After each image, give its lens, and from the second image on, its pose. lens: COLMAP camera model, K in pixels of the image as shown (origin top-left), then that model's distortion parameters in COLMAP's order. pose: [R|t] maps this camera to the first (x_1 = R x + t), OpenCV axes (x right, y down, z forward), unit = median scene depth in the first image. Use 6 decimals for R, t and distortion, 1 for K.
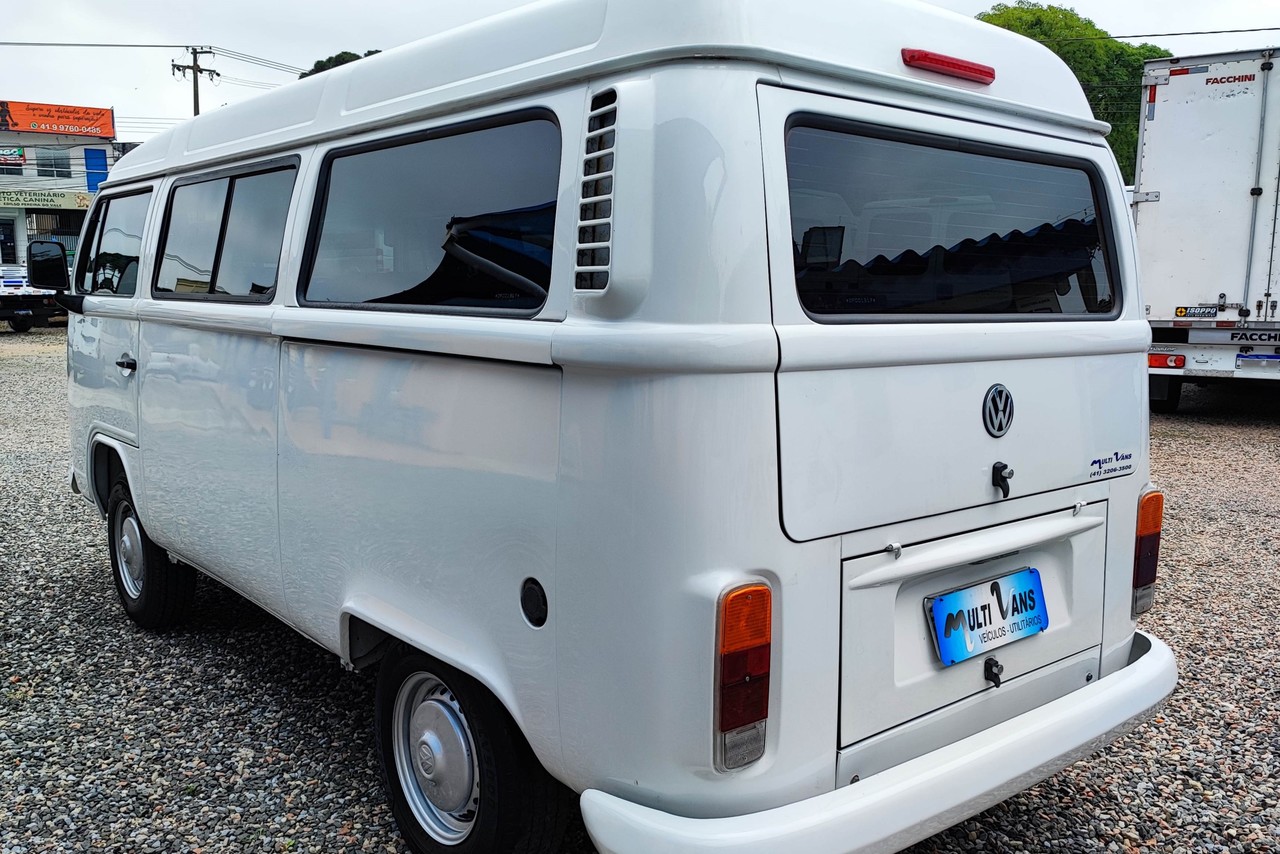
lens RADIAL K [[1061.9, 0, 664.1], [0, 1061.9, 441.4], [0, 0, 1]] dist [0.038909, 0.003910]
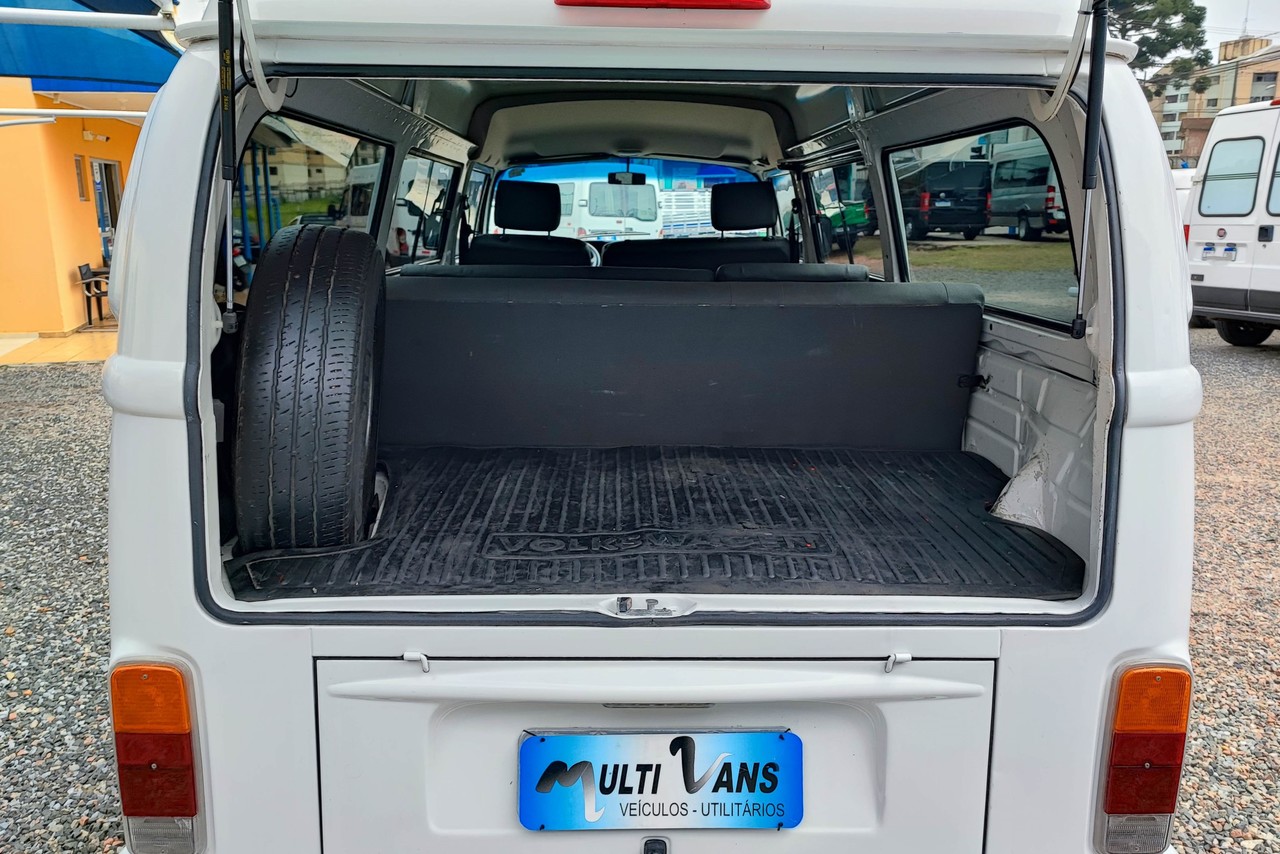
lens RADIAL K [[987.1, 0, 644.7], [0, 987.1, 411.8], [0, 0, 1]] dist [0.065929, -0.095159]
pose [[0.774172, 0.119431, -0.621606, 0.683125], [-0.090735, 0.992835, 0.077751, -0.129831], [0.626439, -0.003791, 0.779462, 0.488857]]
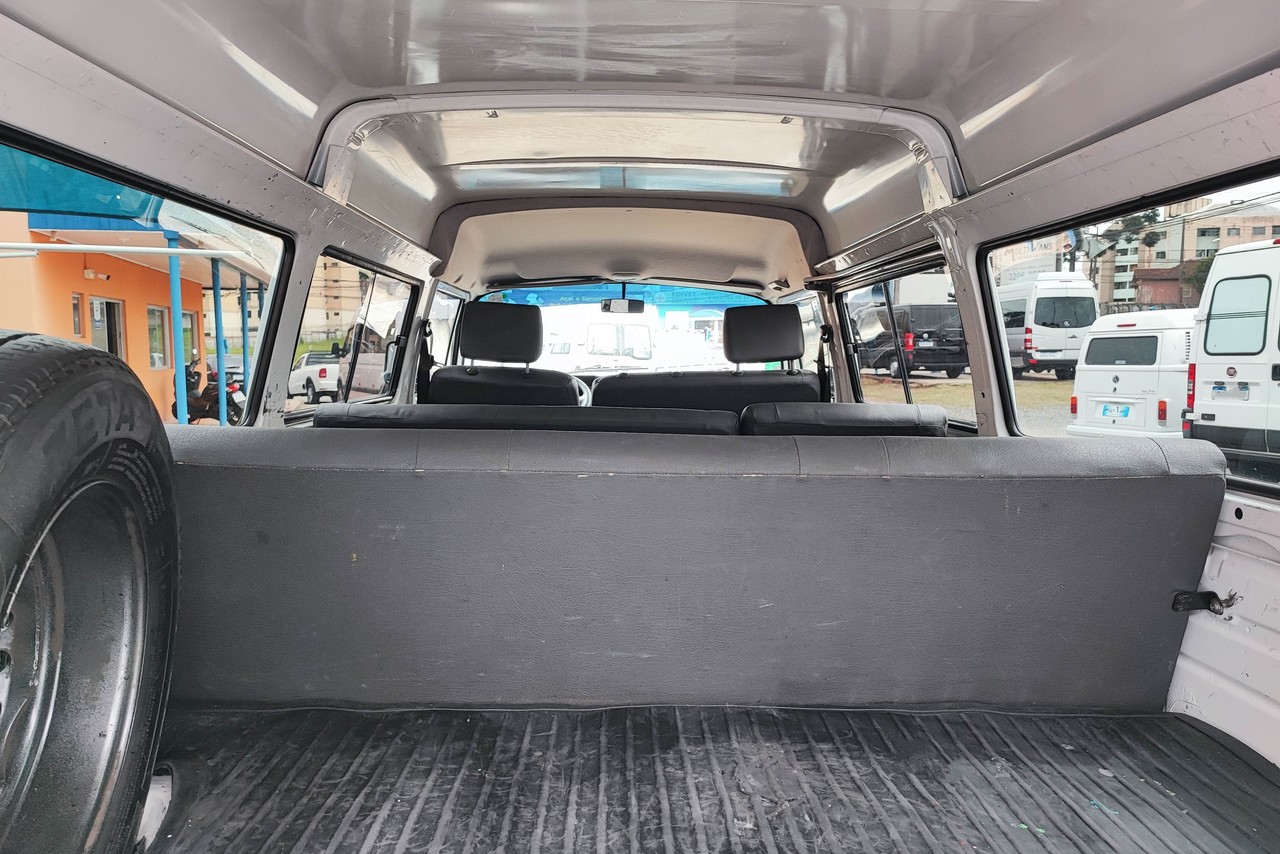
lens RADIAL K [[938.1, 0, 634.2], [0, 938.1, 427.5], [0, 0, 1]] dist [0.011742, 0.000627]
pose [[0.770762, 0.047002, -0.635387, 0.392117], [-0.093483, 0.994825, -0.039809, -0.164288], [0.630228, 0.090081, 0.771167, 0.831928]]
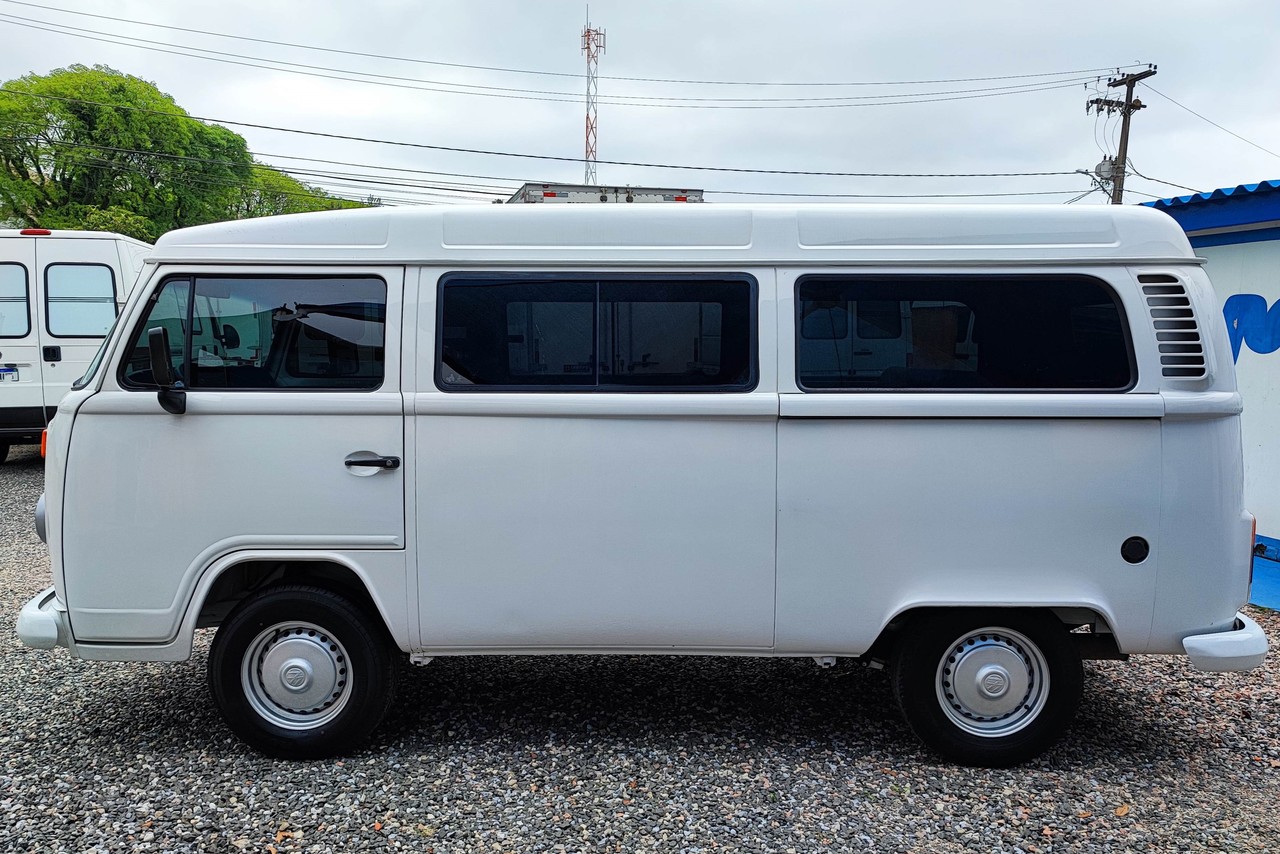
lens RADIAL K [[987.1, 0, 644.7], [0, 987.1, 411.8], [0, 0, 1]] dist [0.065929, -0.095159]
pose [[0.665205, -0.057944, 0.744409, -1.926077], [0.110567, 0.993637, -0.021459, -0.136653], [-0.738429, 0.096582, 0.667379, 0.469865]]
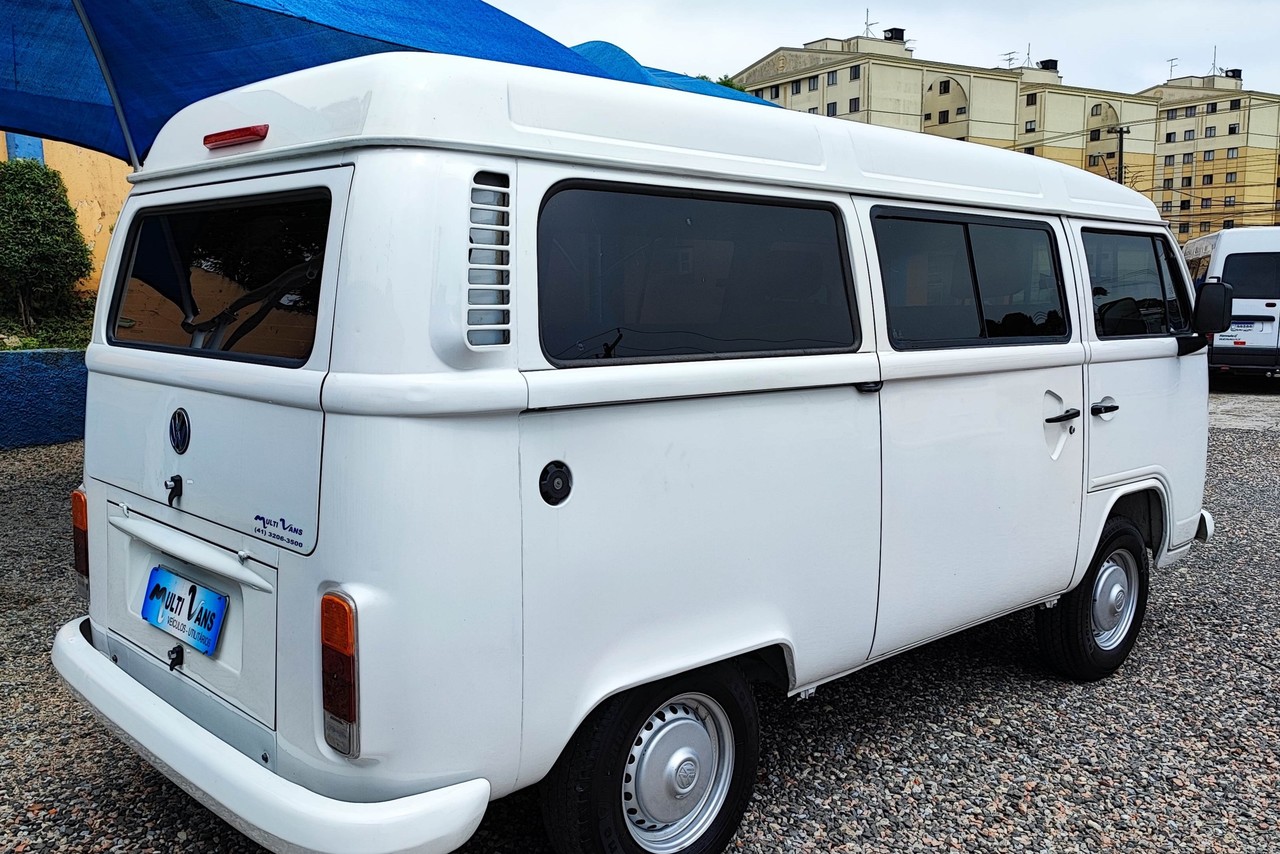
lens RADIAL K [[1146.4, 0, 619.8], [0, 1146.4, 427.0], [0, 0, 1]] dist [0.014339, 0.012832]
pose [[0.028726, 0.099225, -0.994650, 1.548849], [-0.152070, 0.983912, 0.093762, -0.220374], [0.987952, 0.148563, 0.043353, 1.396671]]
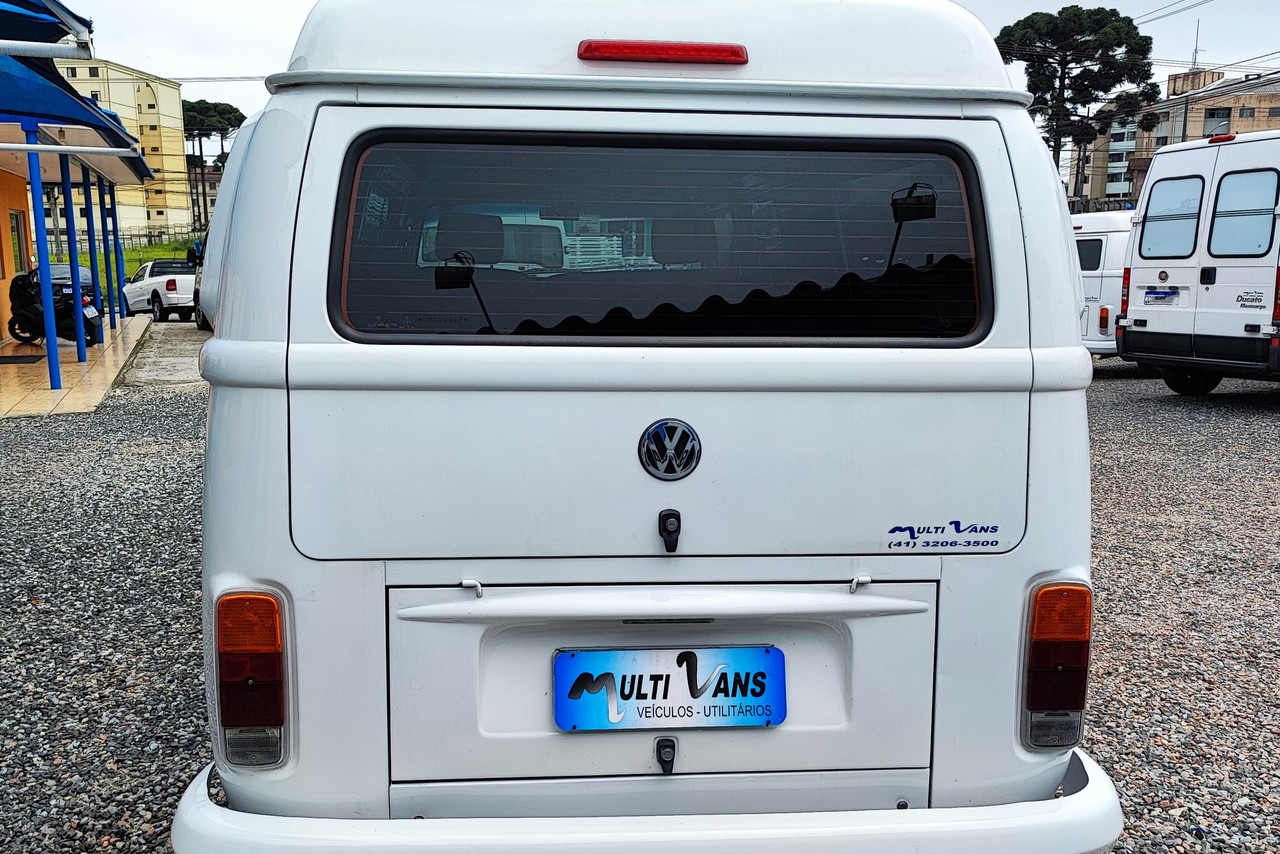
lens RADIAL K [[1146.4, 0, 619.8], [0, 1146.4, 427.0], [0, 0, 1]] dist [0.014339, 0.012832]
pose [[0.816450, 0.076412, -0.572338, 0.789589], [-0.080843, 0.996569, 0.017726, -0.058822], [0.571729, 0.031797, 0.819826, 0.222134]]
